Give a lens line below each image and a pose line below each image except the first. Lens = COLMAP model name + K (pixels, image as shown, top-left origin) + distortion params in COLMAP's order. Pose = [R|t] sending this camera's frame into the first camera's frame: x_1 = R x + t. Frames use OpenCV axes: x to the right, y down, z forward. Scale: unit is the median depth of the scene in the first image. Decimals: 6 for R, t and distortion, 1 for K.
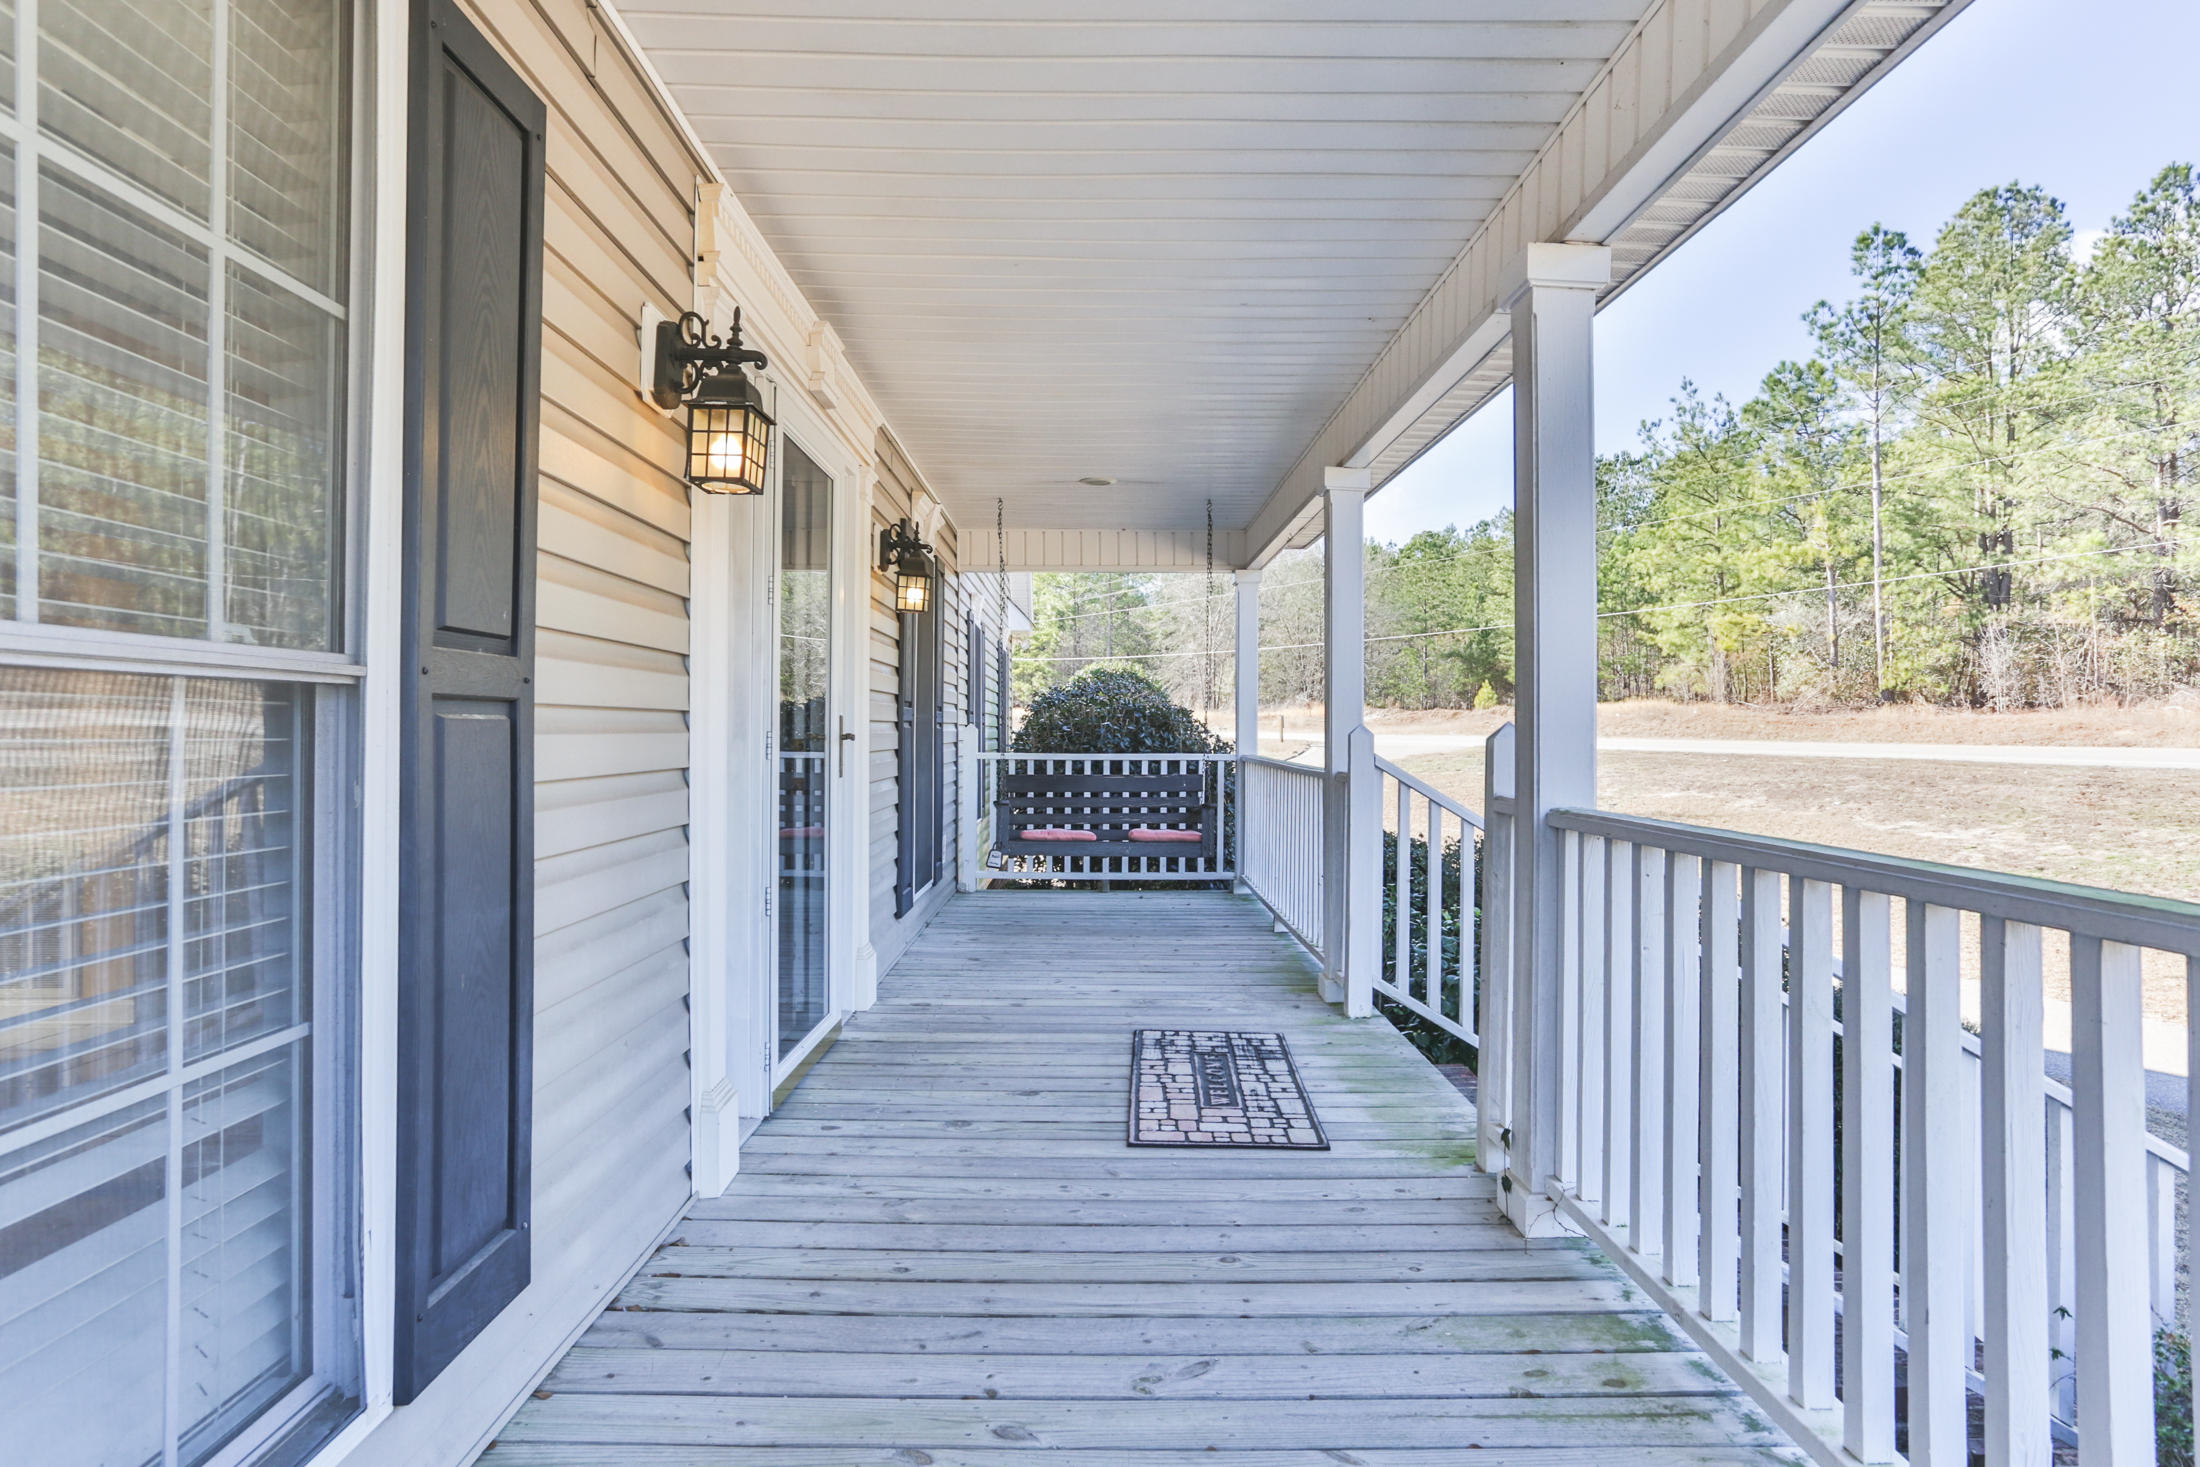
lens RADIAL K [[1156.9, 0, 1100.9], [0, 1156.9, 728.4], [0, 0, 1]] dist [0.002028, 0.005737]
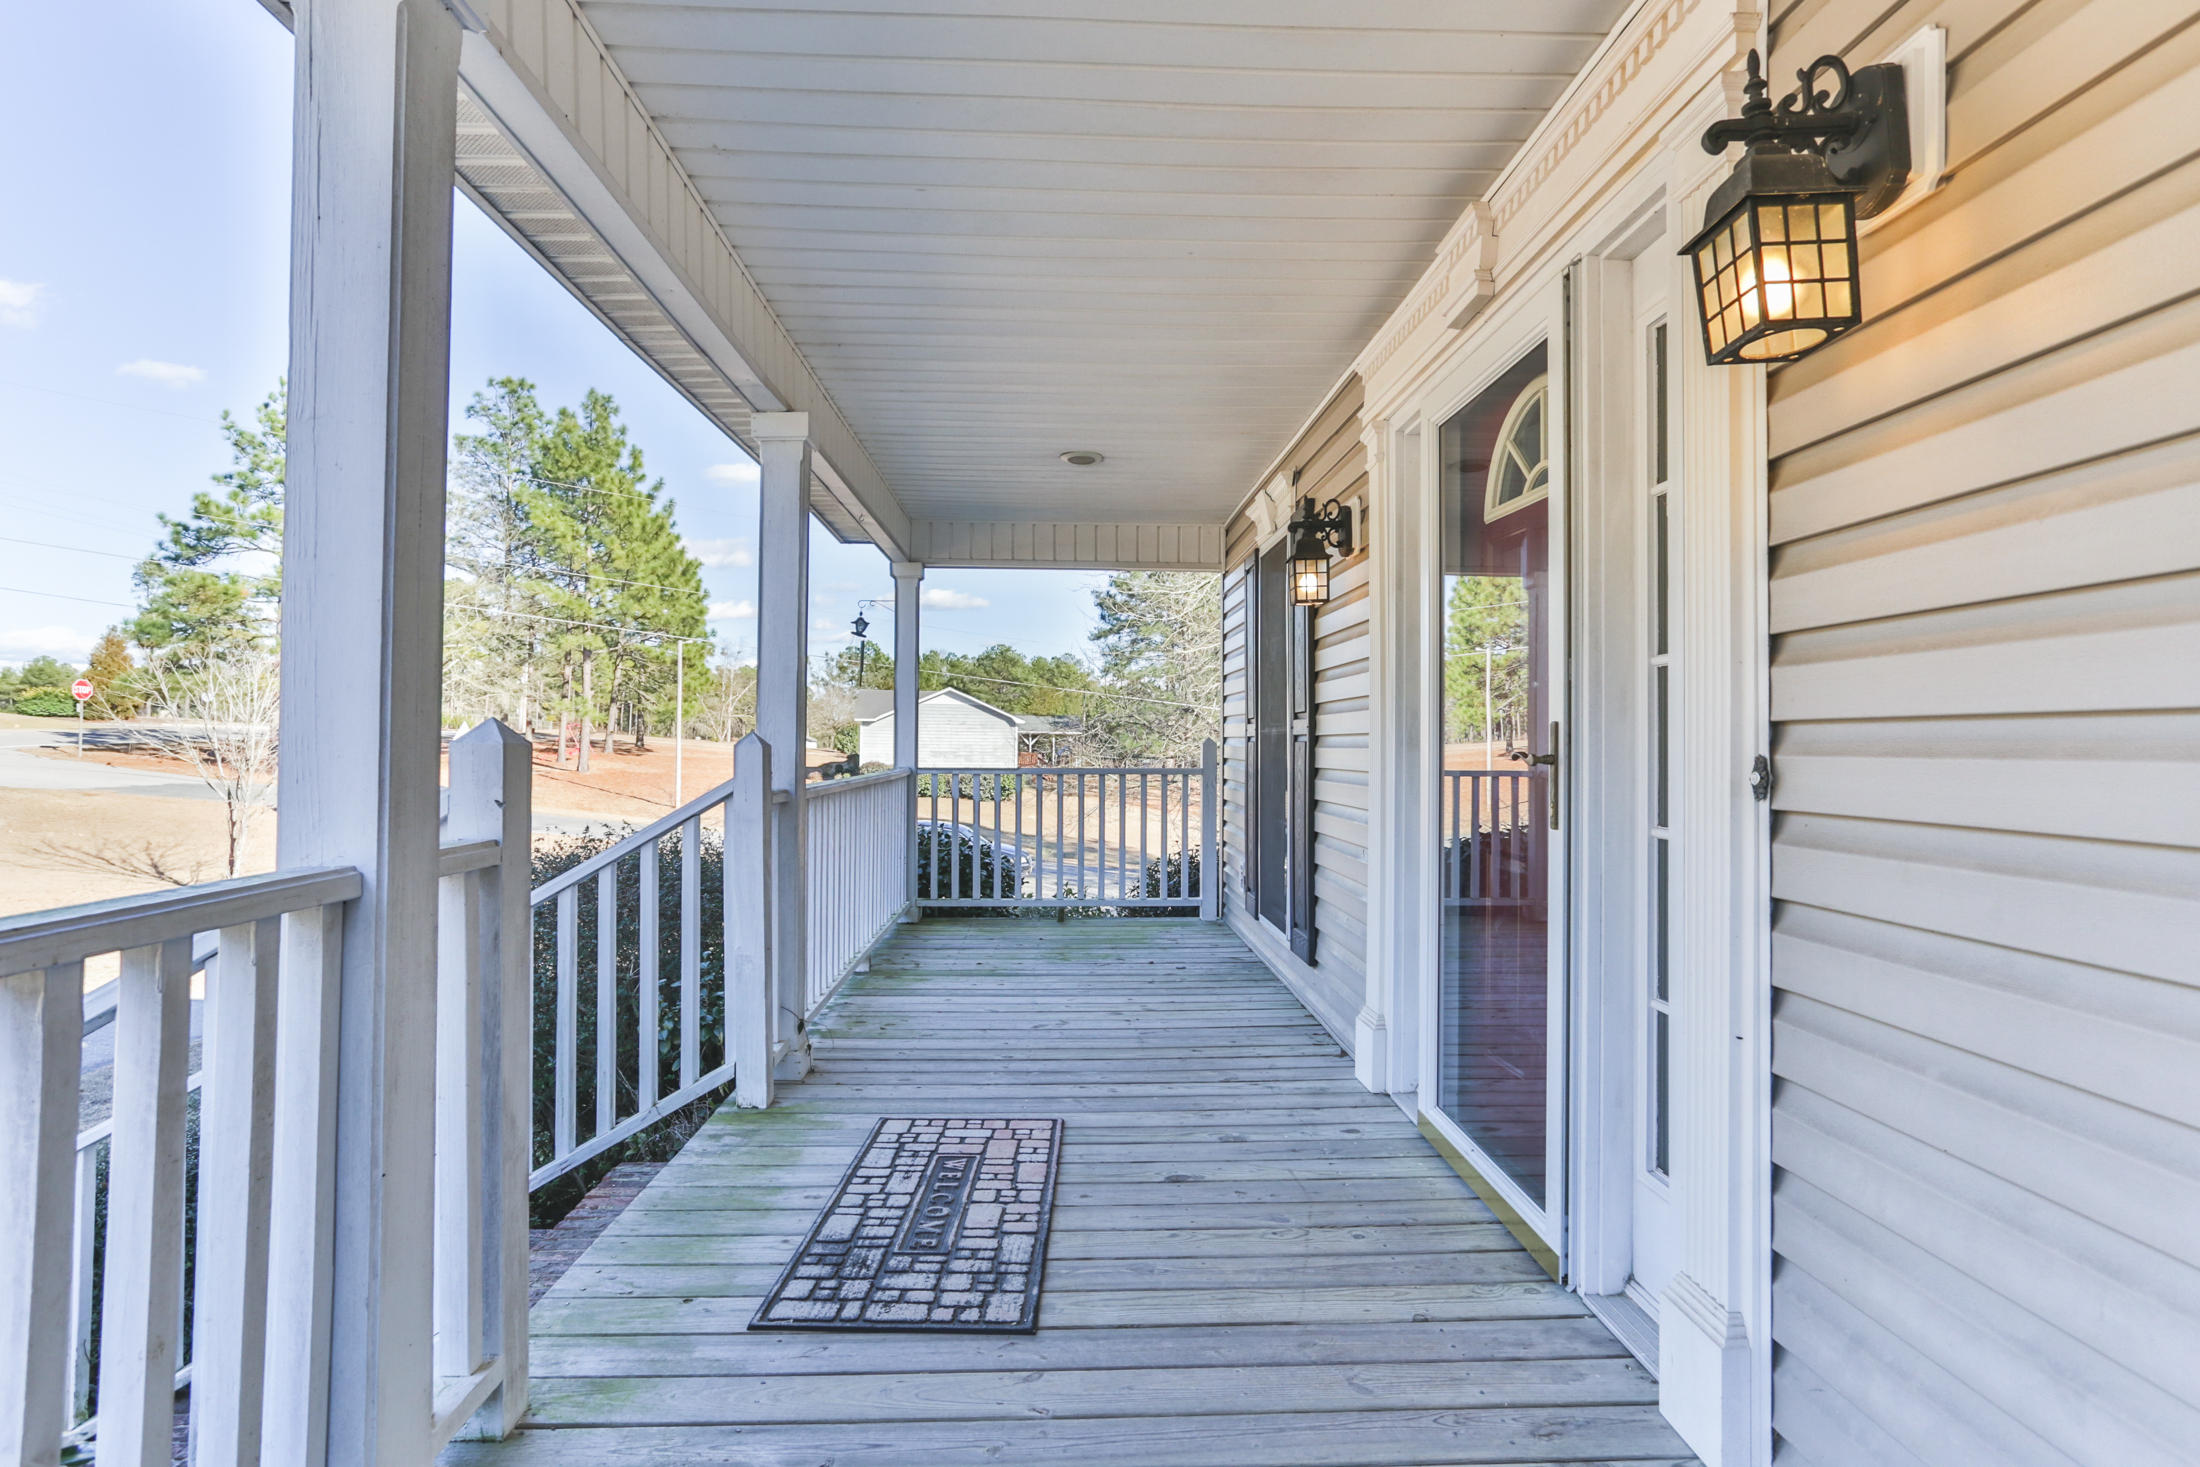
lens RADIAL K [[1156.9, 0, 1101.2], [0, 1156.9, 729.5], [0, 0, 1]] dist [0.002028, 0.005737]
pose [[-0.999418, -0.012339, -0.031802, 0.022626], [-0.011906, 0.999834, -0.013770, 0.003086], [0.031967, -0.013383, -0.999399, 1.767302]]
